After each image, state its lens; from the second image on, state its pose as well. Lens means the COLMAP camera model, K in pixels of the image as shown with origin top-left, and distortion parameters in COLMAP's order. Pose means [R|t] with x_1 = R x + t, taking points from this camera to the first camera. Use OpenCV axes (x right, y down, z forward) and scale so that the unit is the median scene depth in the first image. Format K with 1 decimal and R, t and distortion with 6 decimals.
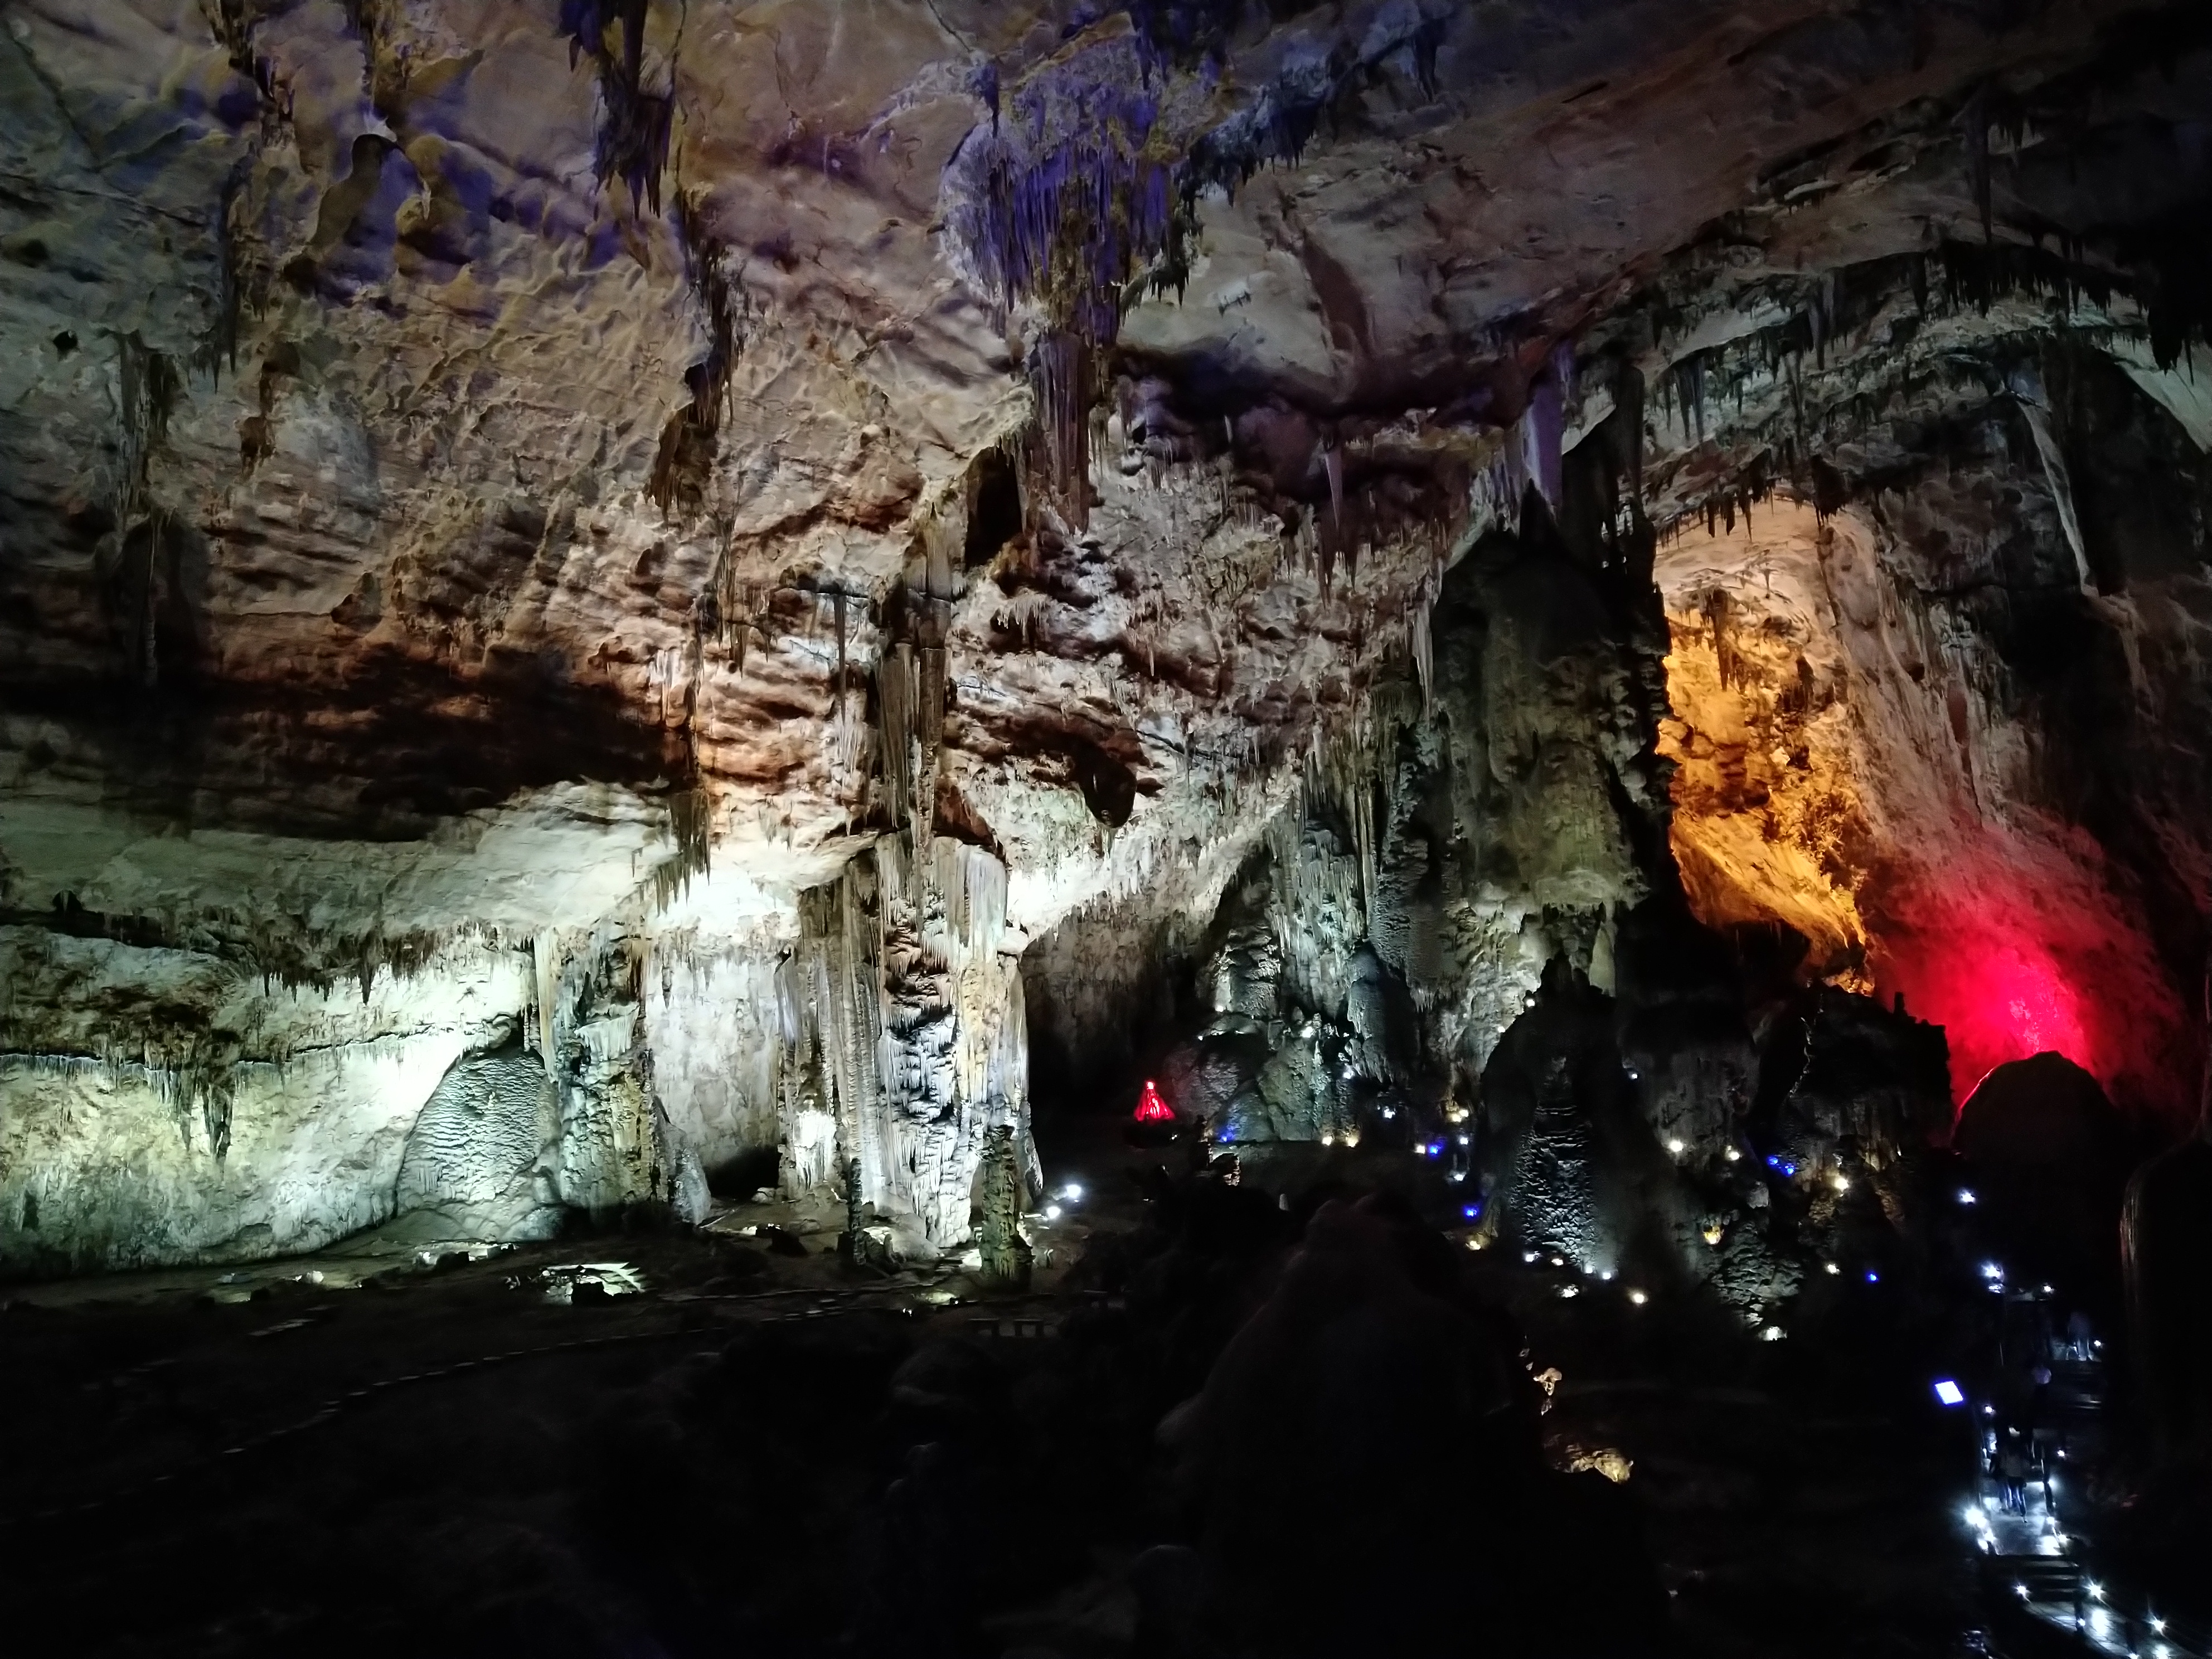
lens RADIAL K [[1732.6, 0, 1105.8], [0, 1732.6, 829.1], [0, 0, 1]] dist [0.003536, 0.002572]
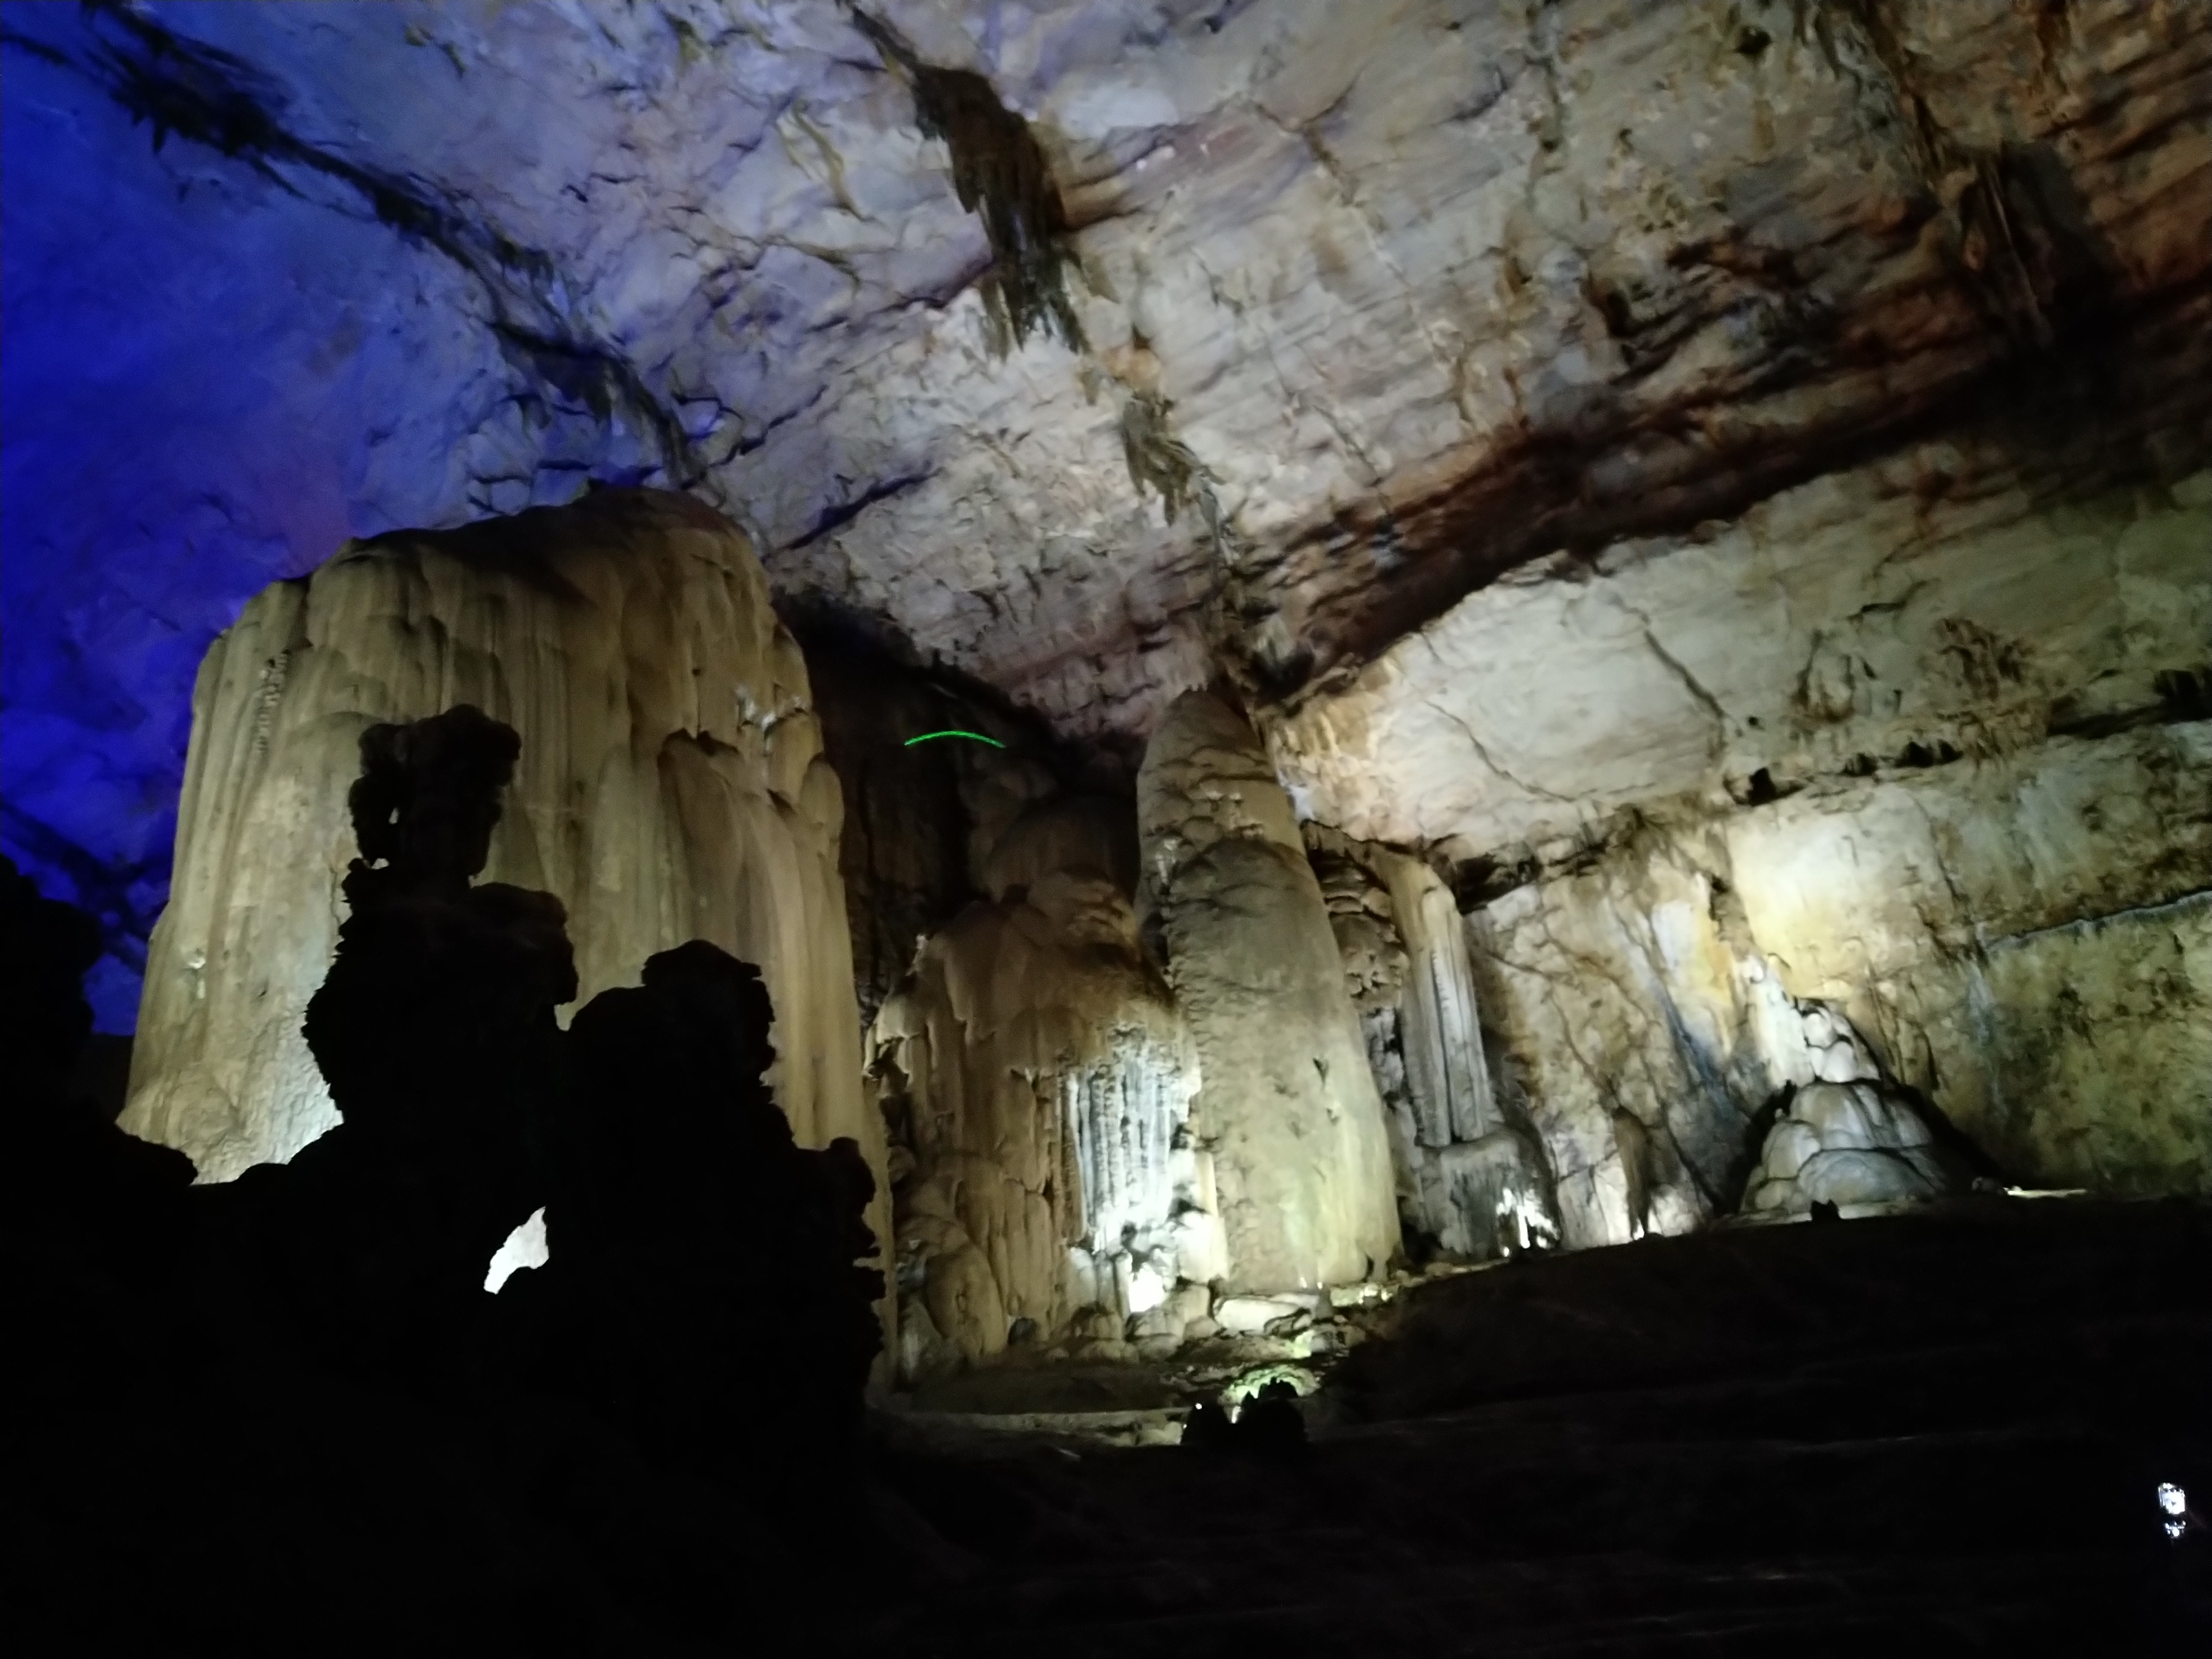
lens RADIAL K [[1732.6, 0, 1105.8], [0, 1732.6, 830.2], [0, 0, 1]] dist [0.003536, 0.002572]
pose [[0.118080, -0.336267, -0.934335, 0.026732], [0.213524, 0.927506, -0.306824, 0.253573], [0.969776, -0.163273, 0.181321, 0.445977]]
